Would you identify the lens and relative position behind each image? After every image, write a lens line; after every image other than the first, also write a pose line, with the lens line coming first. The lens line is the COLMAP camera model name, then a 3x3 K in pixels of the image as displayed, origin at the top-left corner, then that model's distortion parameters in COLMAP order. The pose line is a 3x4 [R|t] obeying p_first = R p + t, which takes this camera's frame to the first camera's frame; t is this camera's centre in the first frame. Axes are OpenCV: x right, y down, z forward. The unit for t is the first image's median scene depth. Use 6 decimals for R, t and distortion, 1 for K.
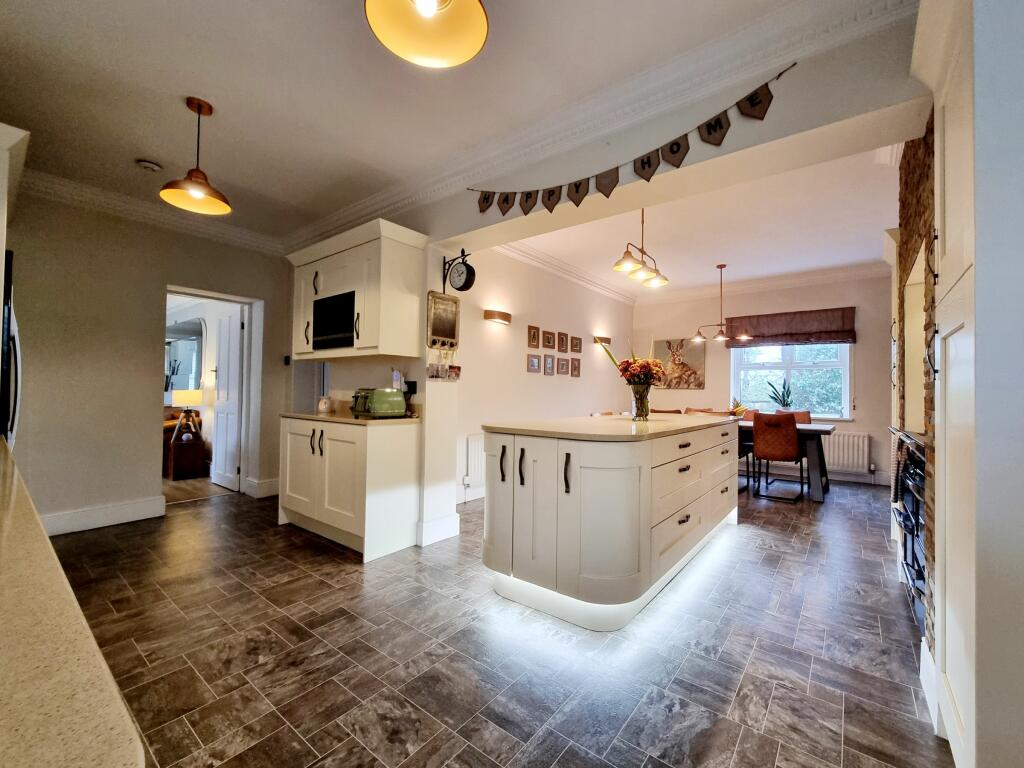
lens RADIAL K [[425.8, 0, 520.1], [0, 425.8, 393.0], [0, 0, 1]] dist [-0.011275, 0.002853]
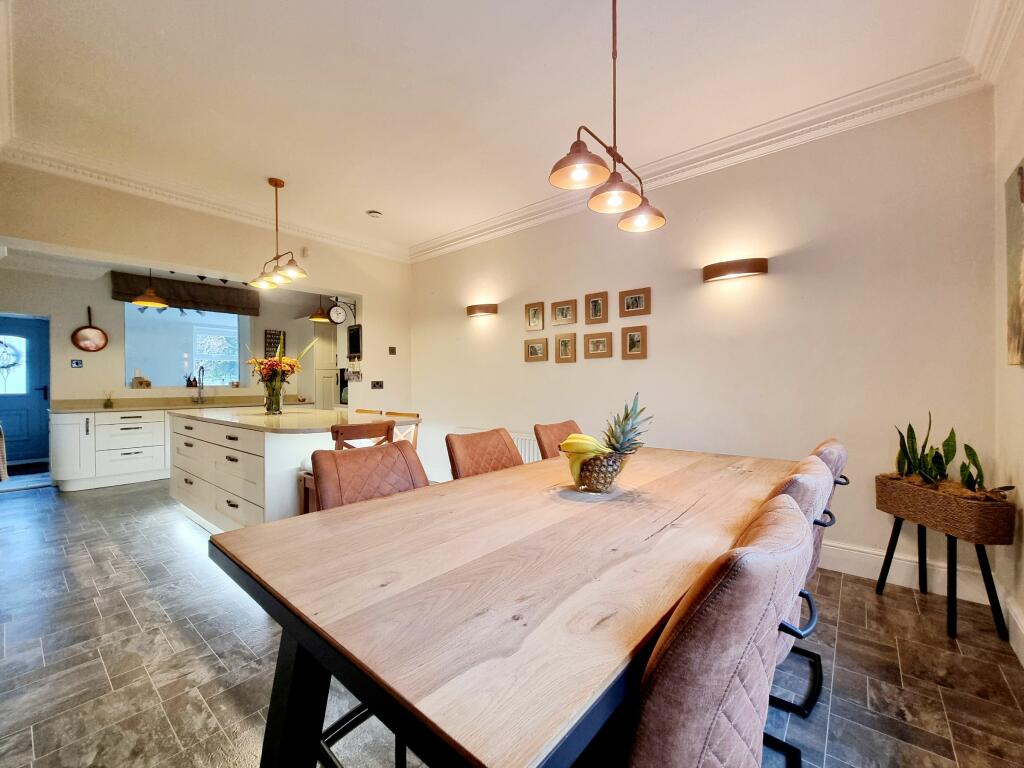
lens RADIAL K [[425.8, 0, 521.4], [0, 425.8, 390.5], [0, 0, 1]] dist [-0.011275, 0.002853]
pose [[-0.026557, -0.000676, -0.999647, 0.831406], [0.004265, 0.999991, -0.000790, 0.004917], [0.999638, -0.004285, -0.026554, 1.018603]]
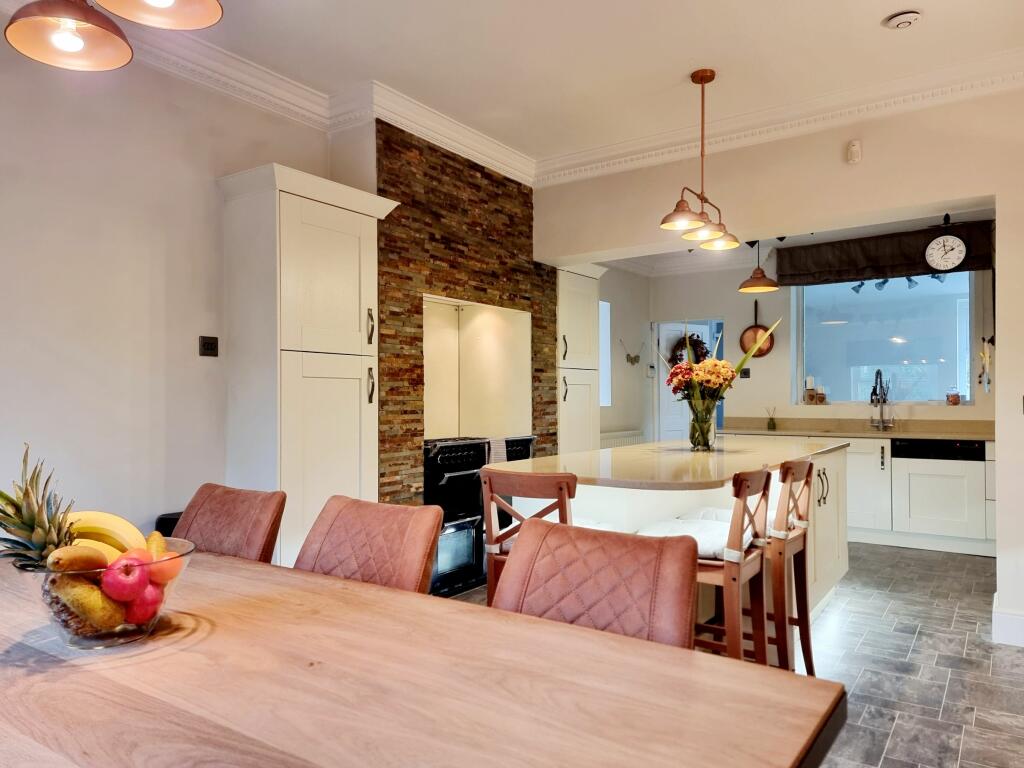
lens RADIAL K [[738.2, 0, 492.9], [0, 738.2, 399.5], [0, 0, 1]] dist [0.081688, -0.075416]
pose [[-0.999175, -0.009435, -0.039490, 0.408854], [-0.009455, 0.999955, 0.000340, -0.009378], [0.039485, 0.000713, -0.999220, 1.329421]]
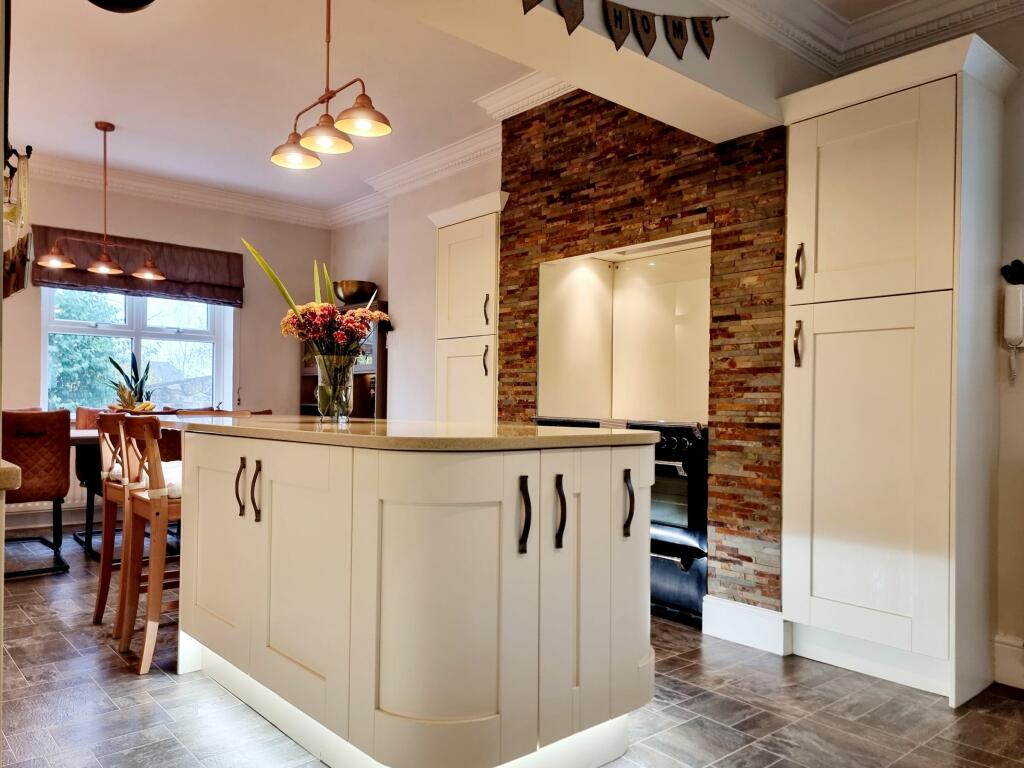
lens RADIAL K [[738.2, 0, 516.9], [0, 738.2, 407.5], [0, 0, 1]] dist [0.081688, -0.075416]
pose [[0.198955, -0.020139, 0.979802, -0.348279], [-0.010596, 0.999686, 0.022699, 0.013203], [-0.979951, -0.014898, 0.198679, 0.360753]]
